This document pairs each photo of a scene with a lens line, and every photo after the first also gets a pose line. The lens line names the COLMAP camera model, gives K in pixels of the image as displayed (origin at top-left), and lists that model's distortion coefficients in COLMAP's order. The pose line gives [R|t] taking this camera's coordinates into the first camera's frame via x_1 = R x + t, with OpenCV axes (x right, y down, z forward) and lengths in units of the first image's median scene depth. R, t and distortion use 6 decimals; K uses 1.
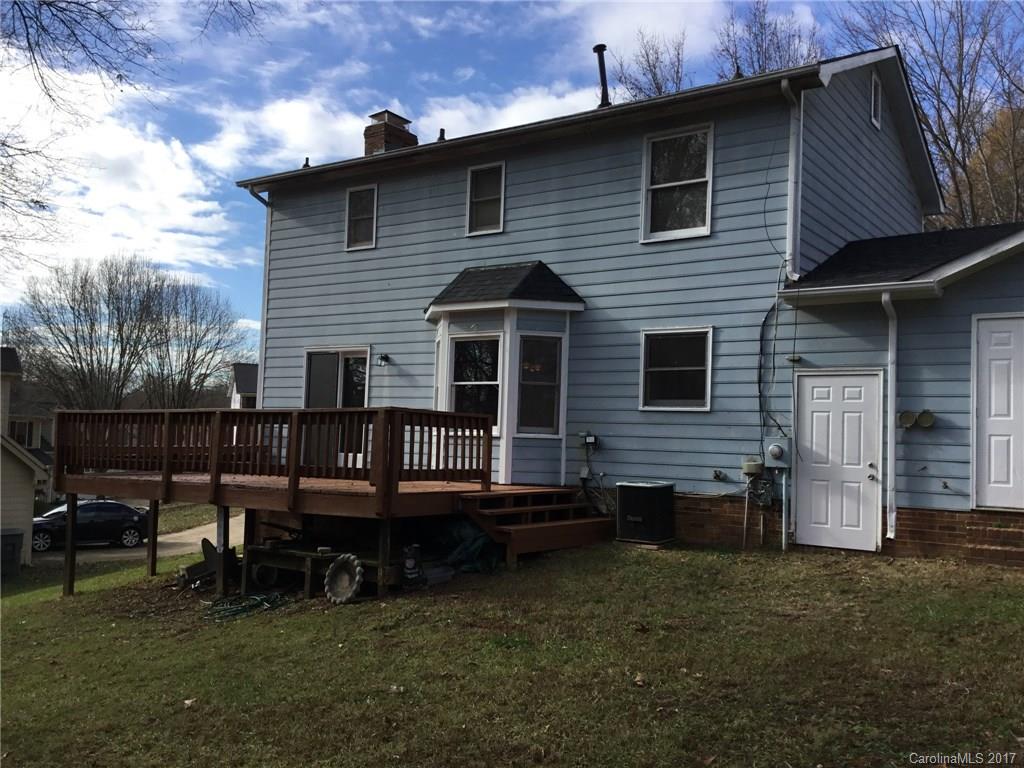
lens RADIAL K [[921.1, 0, 514.8], [0, 921.1, 385.5], [0, 0, 1]] dist [0.122437, -0.244785]
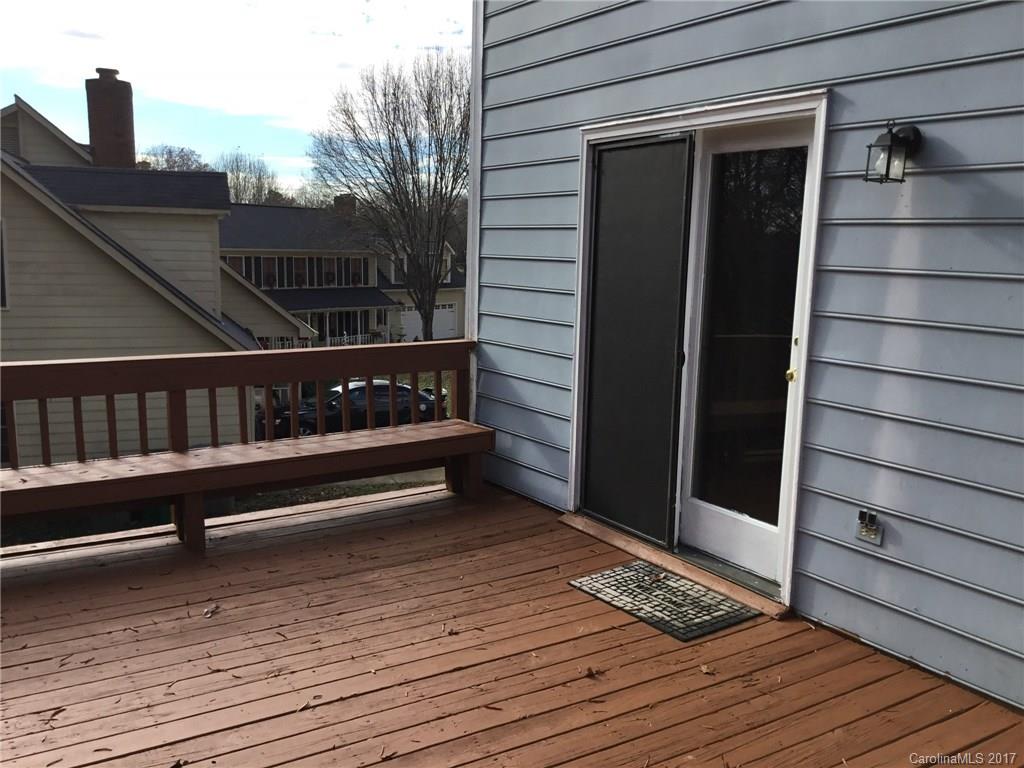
lens RADIAL K [[921.1, 0, 514.8], [0, 921.1, 385.5], [0, 0, 1]] dist [0.122437, -0.244785]
pose [[0.927907, 0.045647, -0.370007, -0.137041], [0.026979, 0.981652, 0.188762, -0.017021], [0.371835, -0.185136, 0.909650, 0.730914]]
